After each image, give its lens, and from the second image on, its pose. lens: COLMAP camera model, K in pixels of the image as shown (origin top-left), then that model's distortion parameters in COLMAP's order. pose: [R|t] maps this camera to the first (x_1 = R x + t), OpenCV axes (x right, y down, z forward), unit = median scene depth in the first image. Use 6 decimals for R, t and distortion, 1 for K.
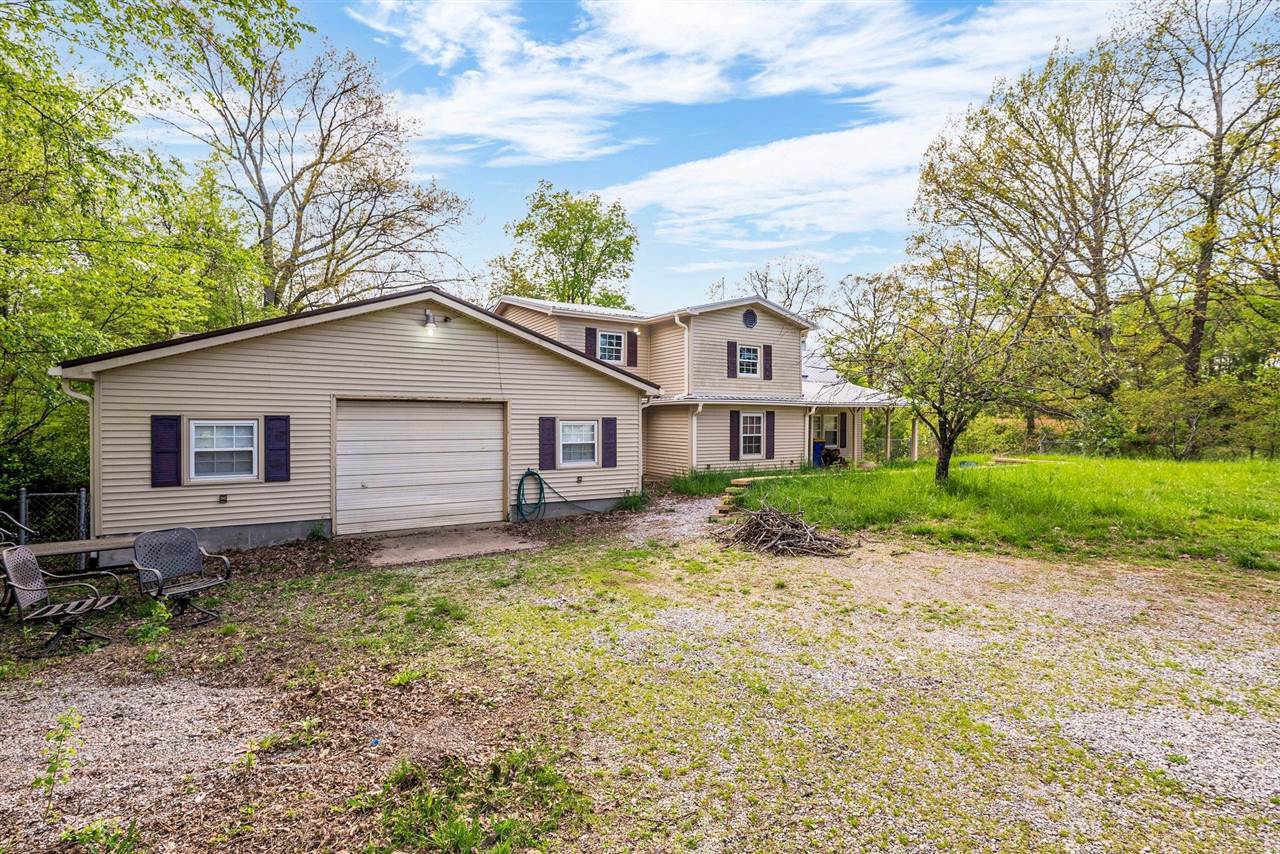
lens RADIAL K [[554.9, 0, 637.1], [0, 554.9, 423.2], [0, 0, 1]] dist [-0.001354, -0.000065]
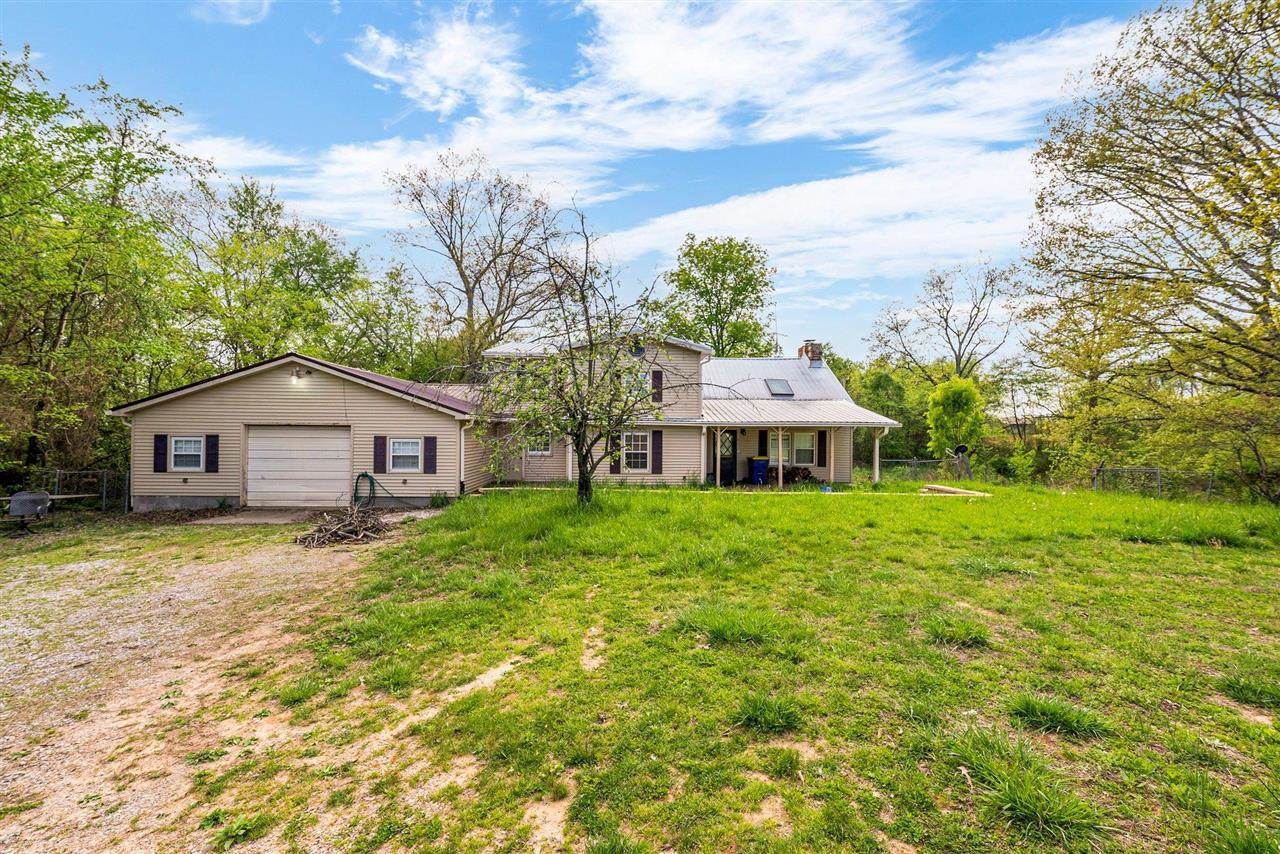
lens RADIAL K [[499.8, 0, 641.1], [0, 499.8, 426.5], [0, 0, 1]] dist [0.000046, -0.000051]
pose [[0.892766, 0.001802, -0.450517, 0.959276], [-0.008709, 0.999874, -0.013259, -0.023072], [0.450436, 0.015761, 0.892670, 0.151602]]
